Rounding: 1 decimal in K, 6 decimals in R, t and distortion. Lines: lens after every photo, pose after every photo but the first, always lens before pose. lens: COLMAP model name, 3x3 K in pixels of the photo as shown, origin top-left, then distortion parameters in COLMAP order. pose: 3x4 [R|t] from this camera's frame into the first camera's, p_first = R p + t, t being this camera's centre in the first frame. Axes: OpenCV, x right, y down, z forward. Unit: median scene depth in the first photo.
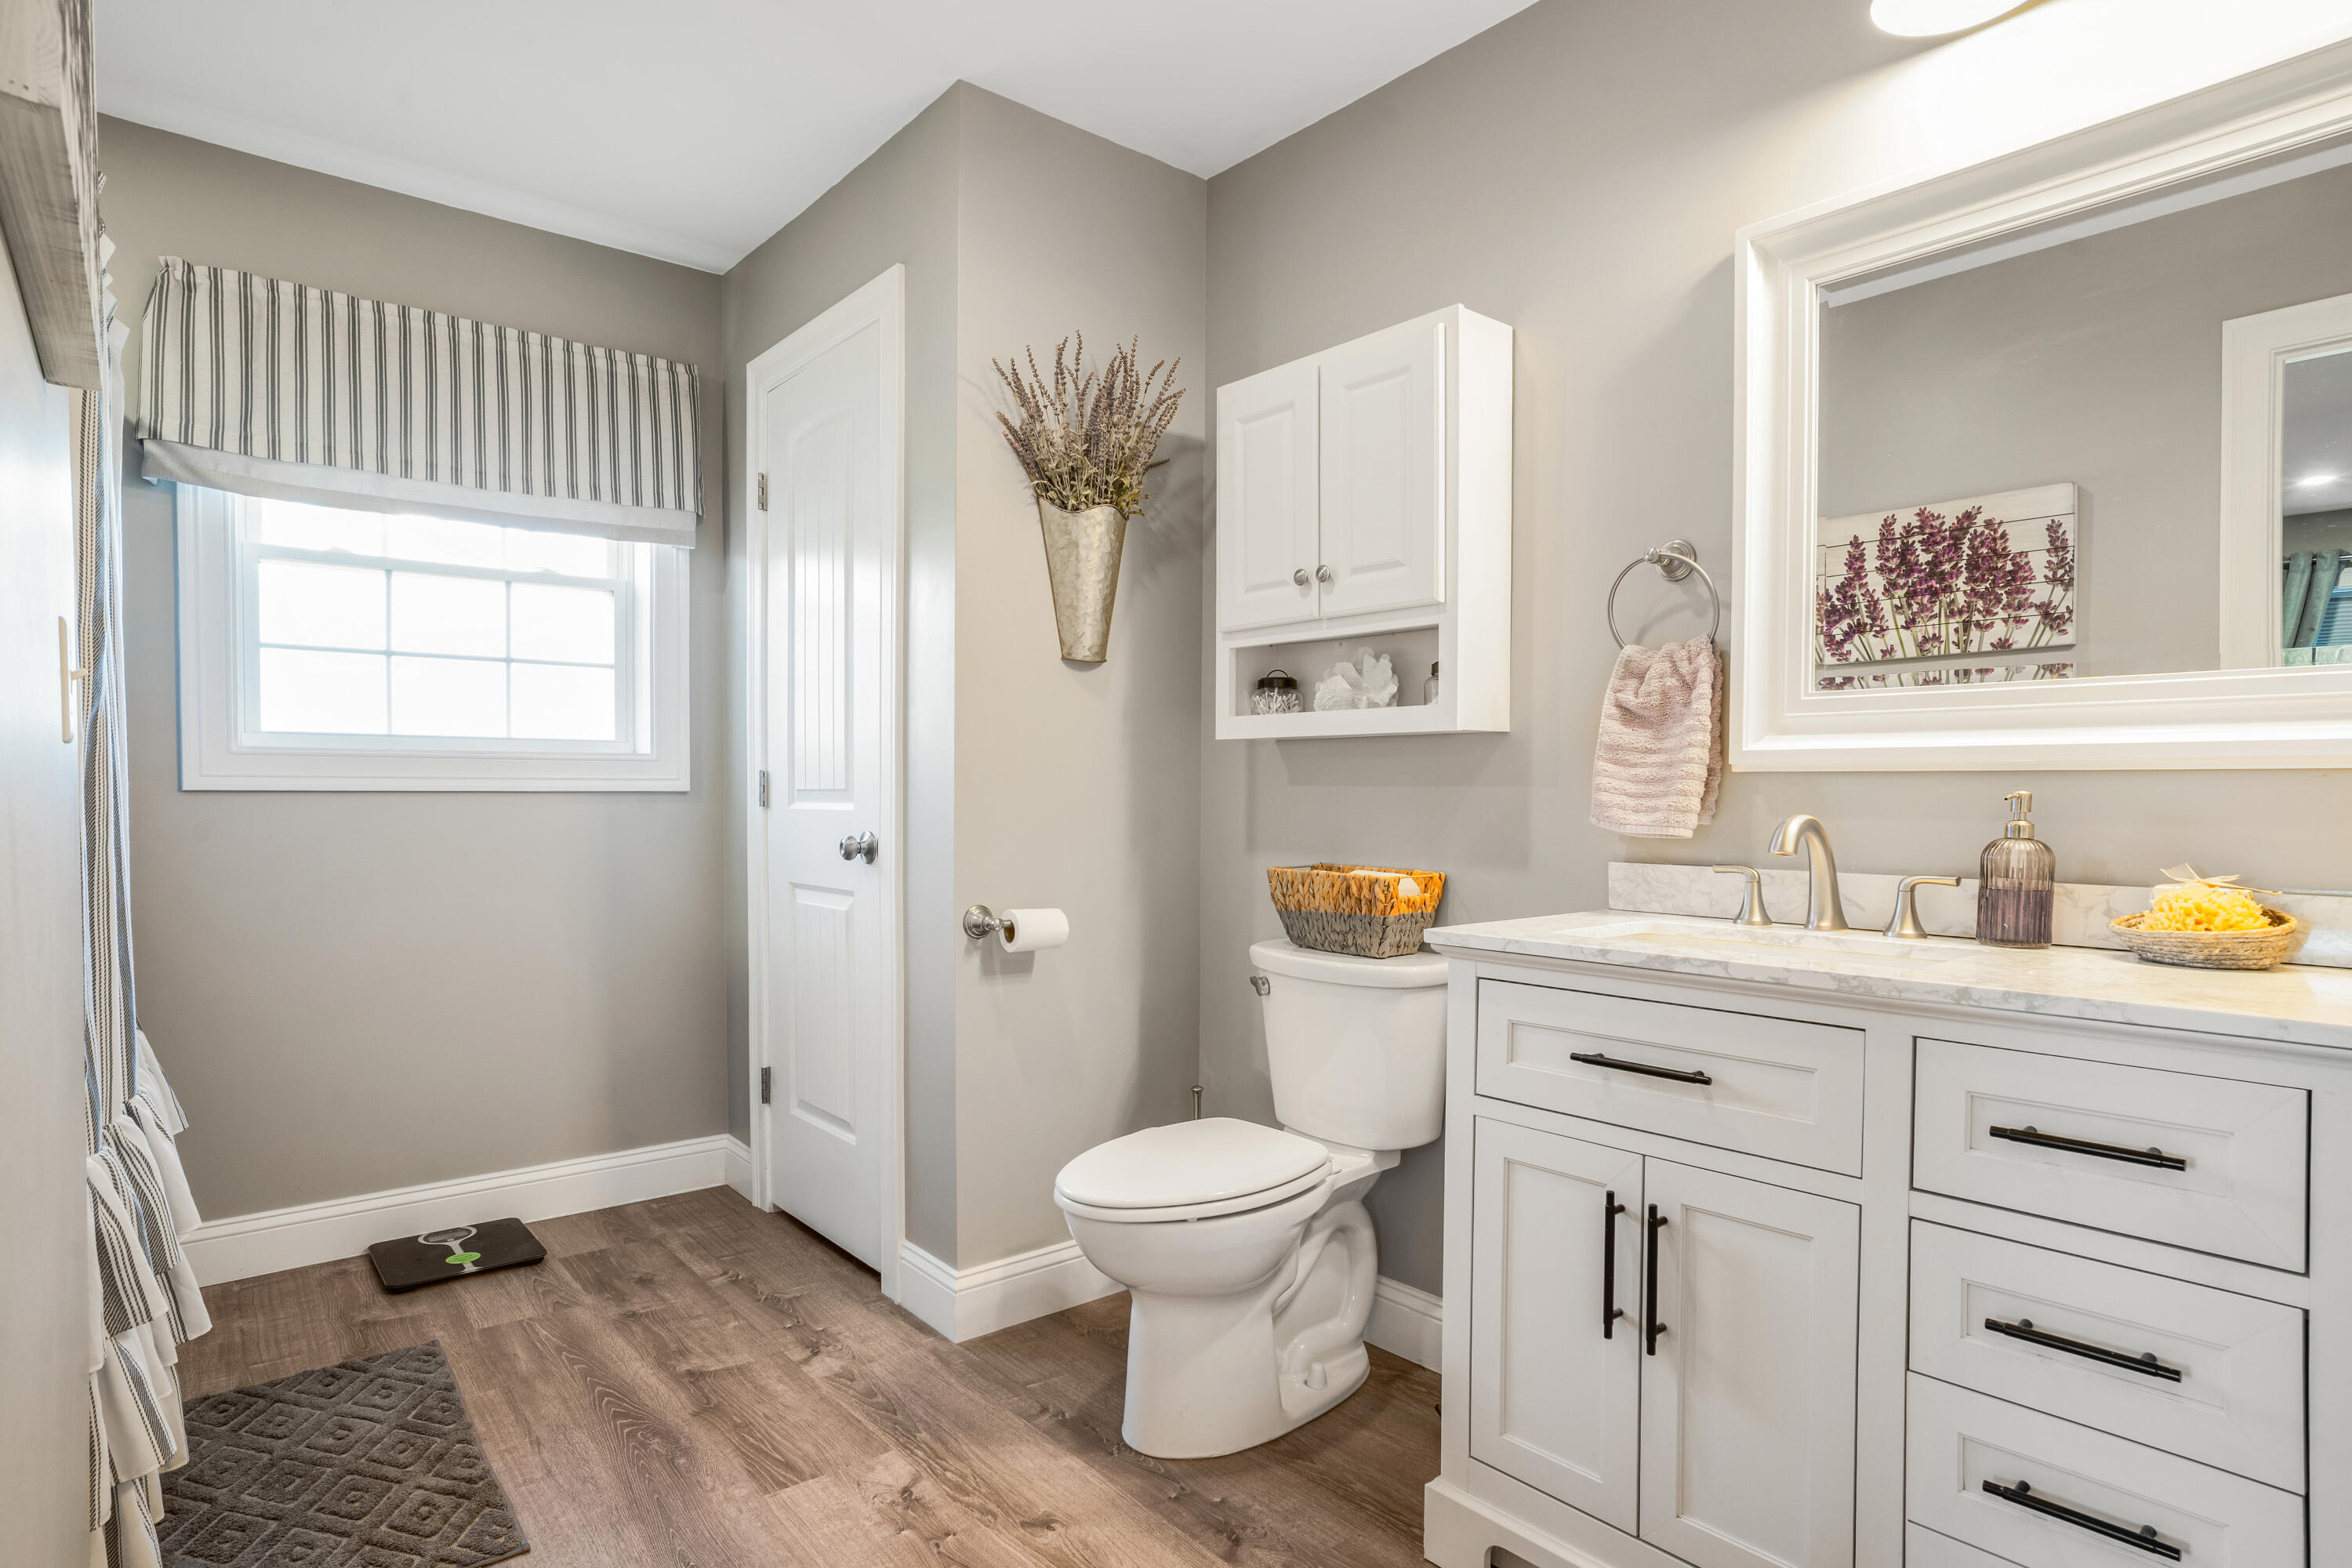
lens RADIAL K [[1235.2, 0, 1181.3], [0, 1235.2, 786.0], [0, 0, 1]] dist [-0.062474, 0.035094]
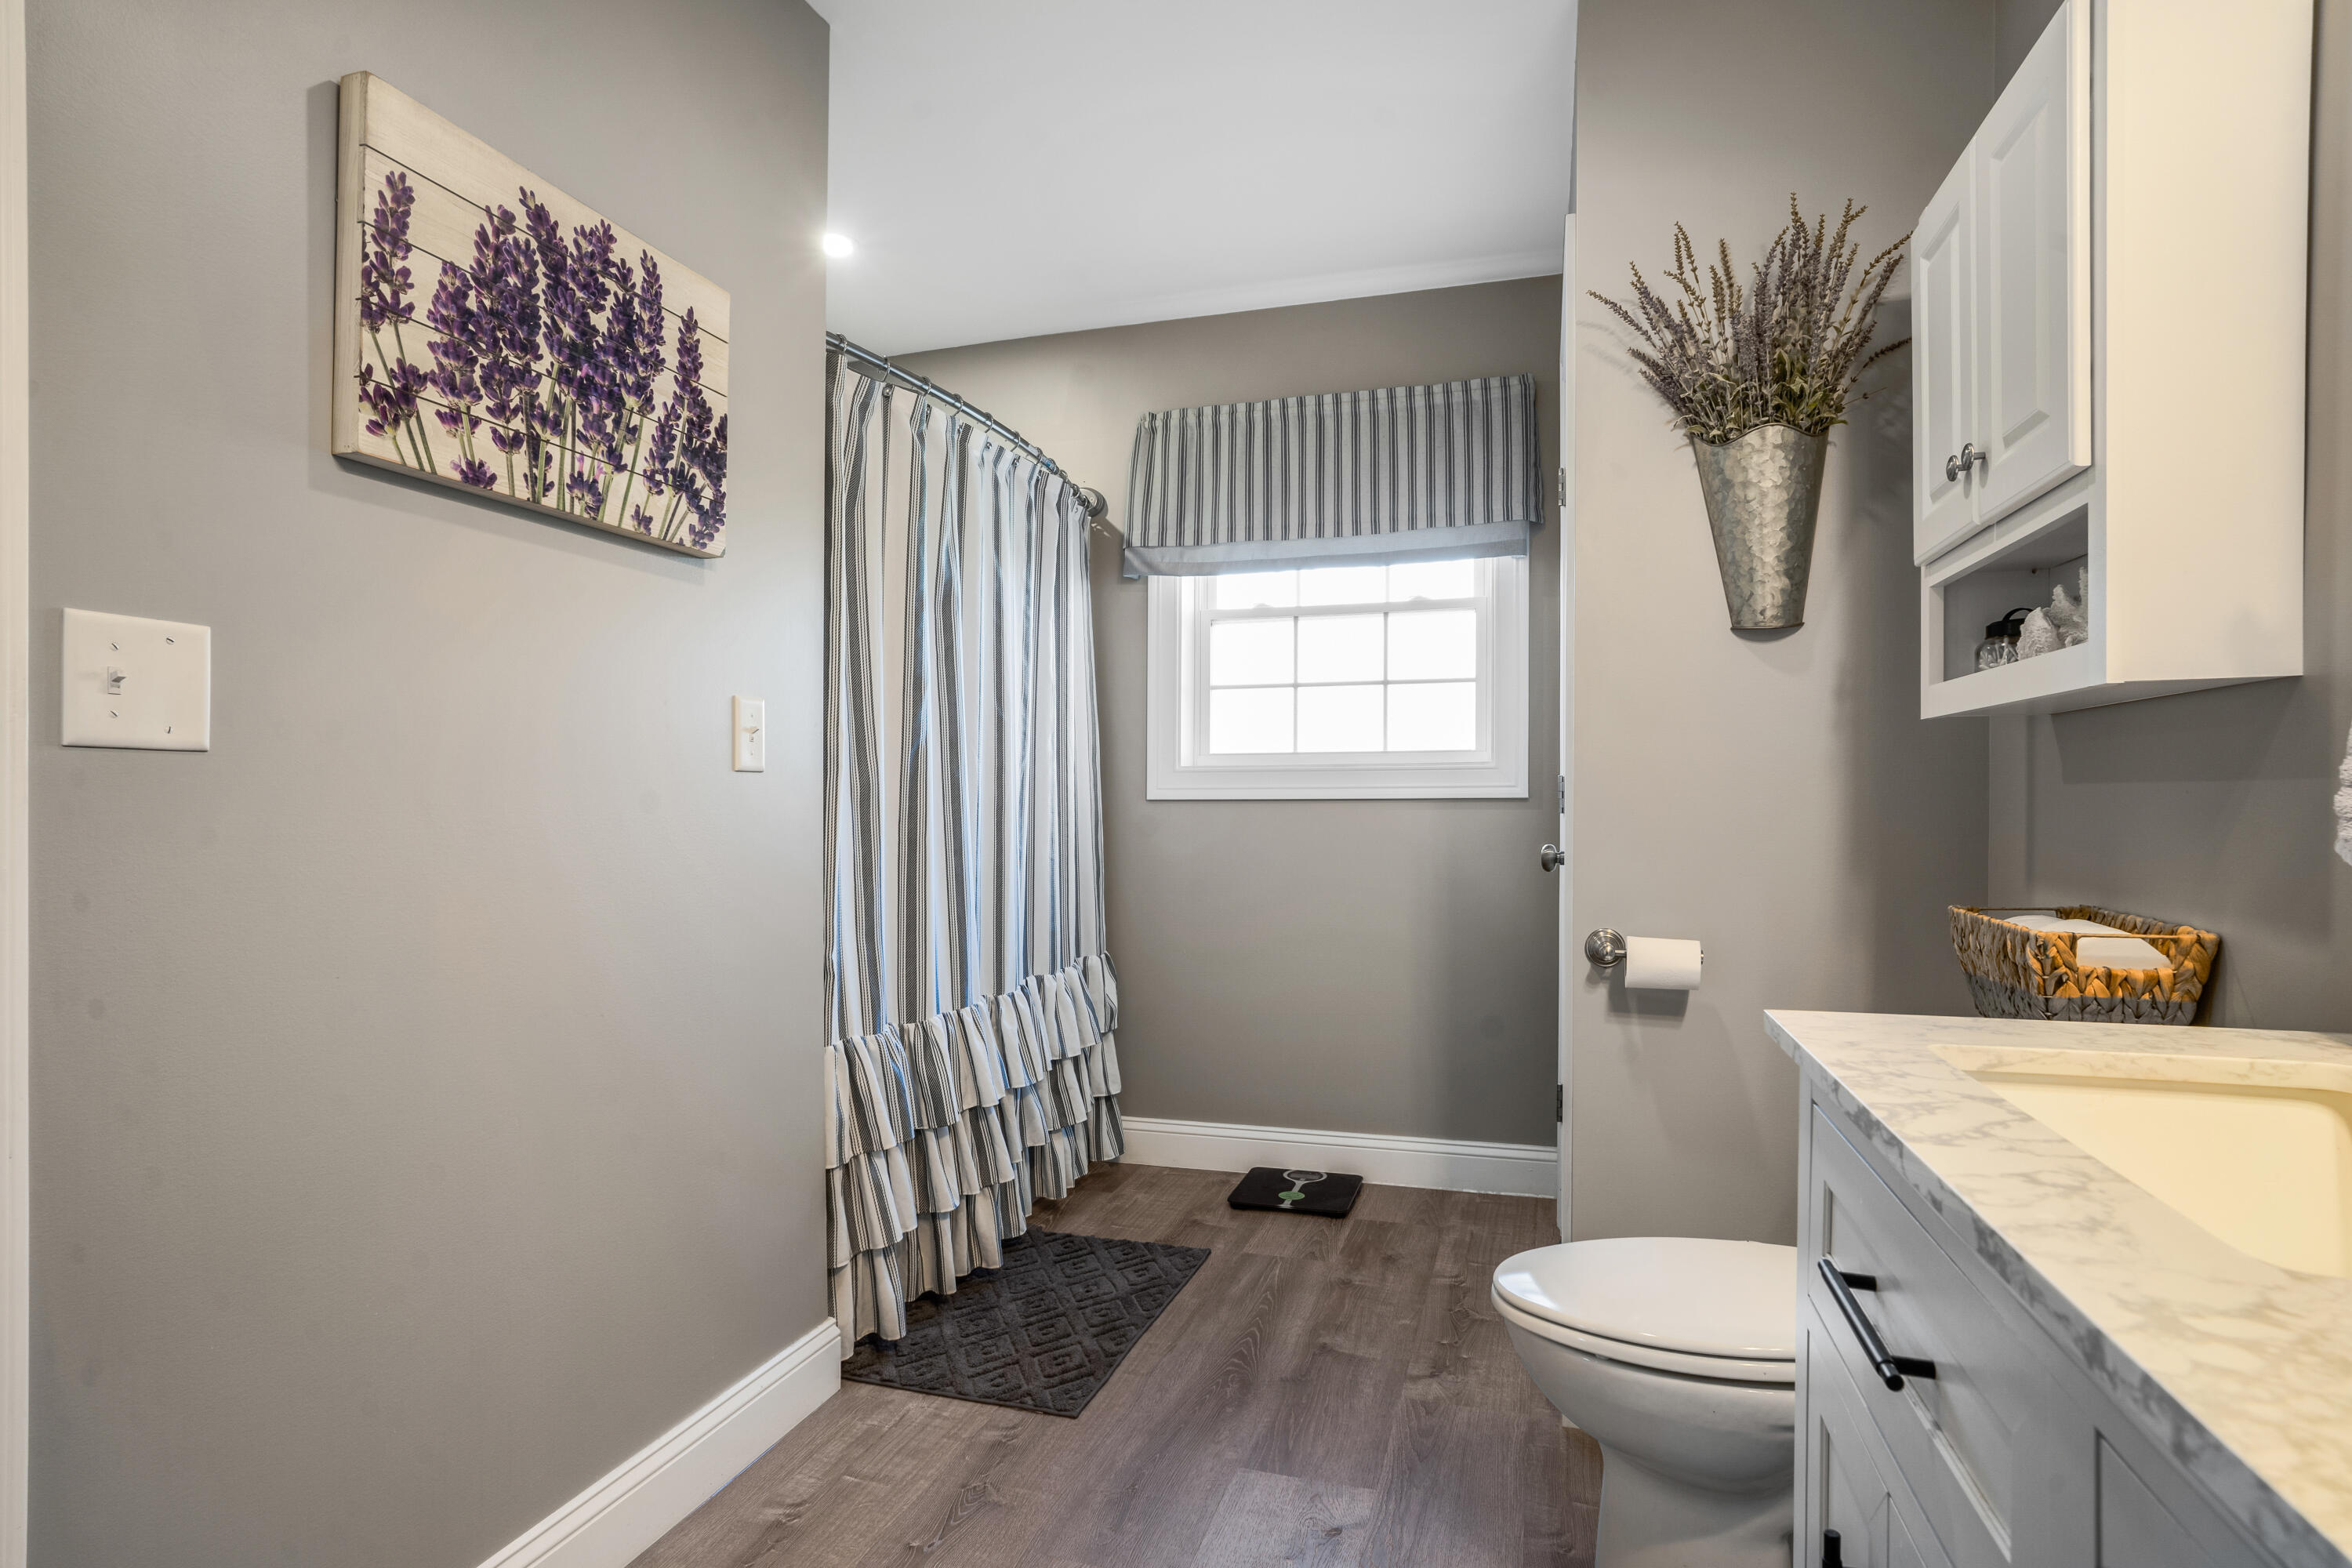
lens RADIAL K [[1235.2, 0, 1181.3], [0, 1235.2, 786.0], [0, 0, 1]] dist [-0.062474, 0.035094]
pose [[0.543875, -0.014125, -0.839047, 0.365819], [0.009938, 0.999897, -0.010390, 0.002977], [0.839107, -0.002688, 0.543960, 0.268060]]
